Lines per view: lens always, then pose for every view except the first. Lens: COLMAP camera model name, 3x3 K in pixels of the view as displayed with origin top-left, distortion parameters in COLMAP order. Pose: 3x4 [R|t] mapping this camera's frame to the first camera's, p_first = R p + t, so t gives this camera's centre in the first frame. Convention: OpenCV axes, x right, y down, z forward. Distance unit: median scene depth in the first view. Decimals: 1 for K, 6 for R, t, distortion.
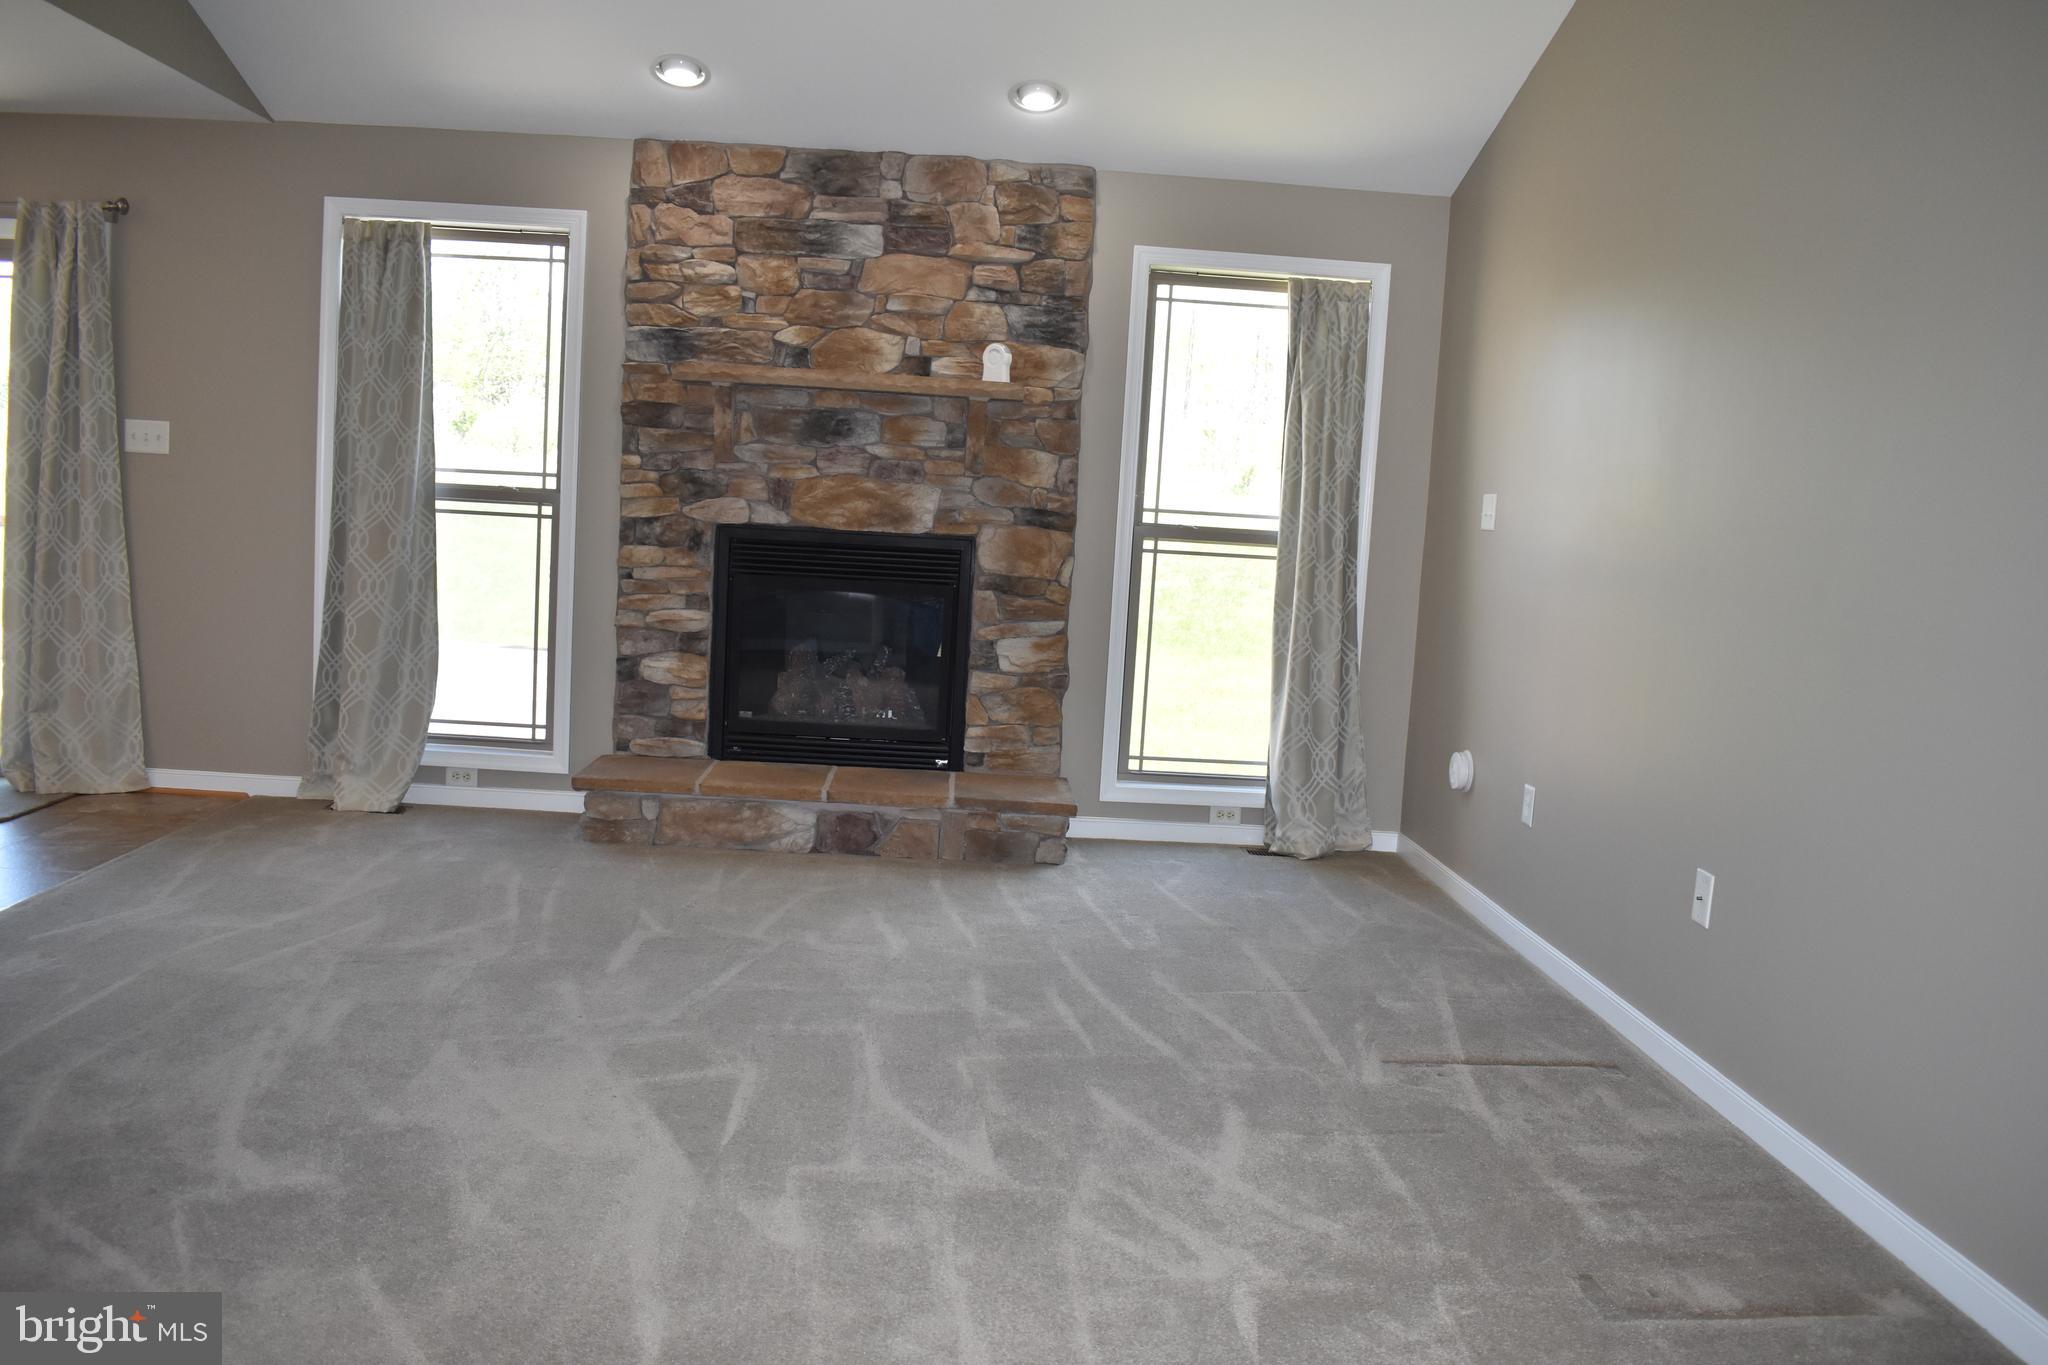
lens RADIAL K [[1611.2, 0, 1035.6], [0, 1611.2, 686.0], [0, 0, 1]] dist [-0.098600, 0.020187]
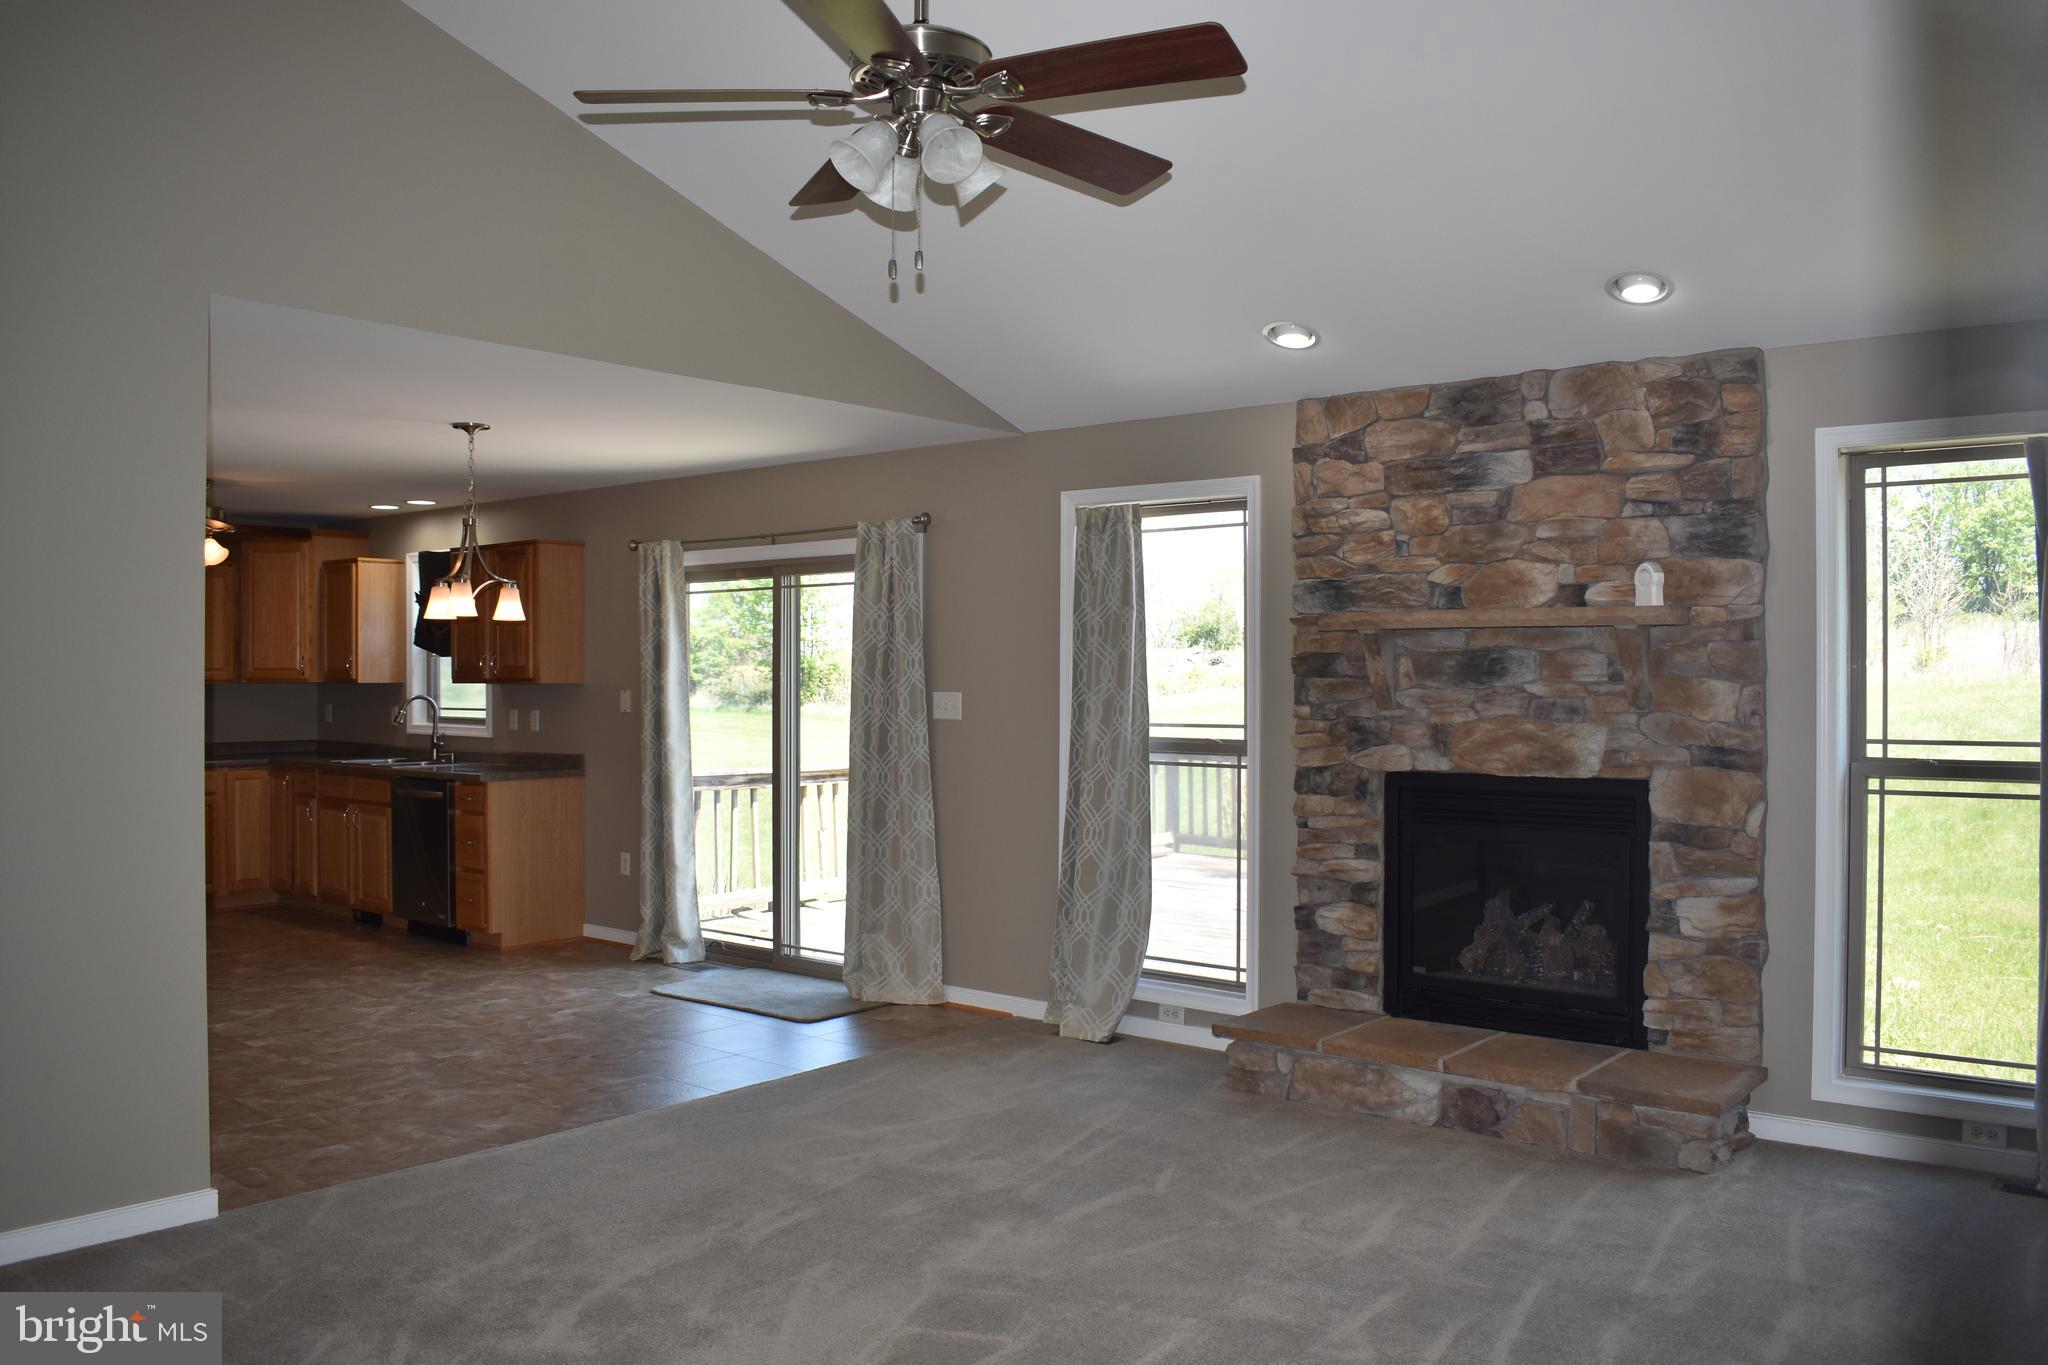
lens RADIAL K [[1611.2, 0, 1022.5], [0, 1611.2, 678.9], [0, 0, 1]] dist [-0.098600, 0.020187]
pose [[0.735144, -0.057779, -0.675445, 0.307330], [-0.034834, 0.991825, -0.122755, -0.030169], [0.677016, 0.113771, 0.727122, 0.136510]]
